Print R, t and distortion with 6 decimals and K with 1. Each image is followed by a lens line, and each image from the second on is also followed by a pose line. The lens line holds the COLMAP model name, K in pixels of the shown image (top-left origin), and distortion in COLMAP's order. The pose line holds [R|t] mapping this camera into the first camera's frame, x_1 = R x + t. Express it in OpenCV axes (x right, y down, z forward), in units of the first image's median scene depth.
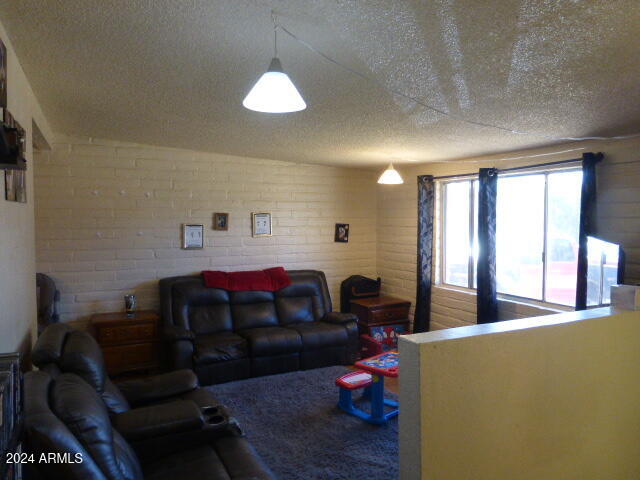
lens RADIAL K [[485.7, 0, 320.0], [0, 485.7, 240.0], [0, 0, 1]] dist [-0.002058, 0.000379]
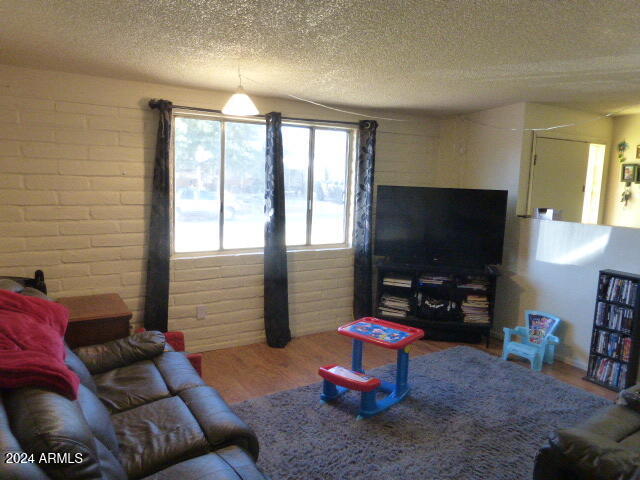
lens RADIAL K [[485.7, 0, 320.0], [0, 485.7, 240.0], [0, 0, 1]] dist [-0.002058, 0.000379]
pose [[-0.107904, -0.134246, 0.985056, -0.613942], [0.015375, 0.990497, 0.136672, -0.034918], [-0.994042, 0.029893, -0.104814, 1.046517]]
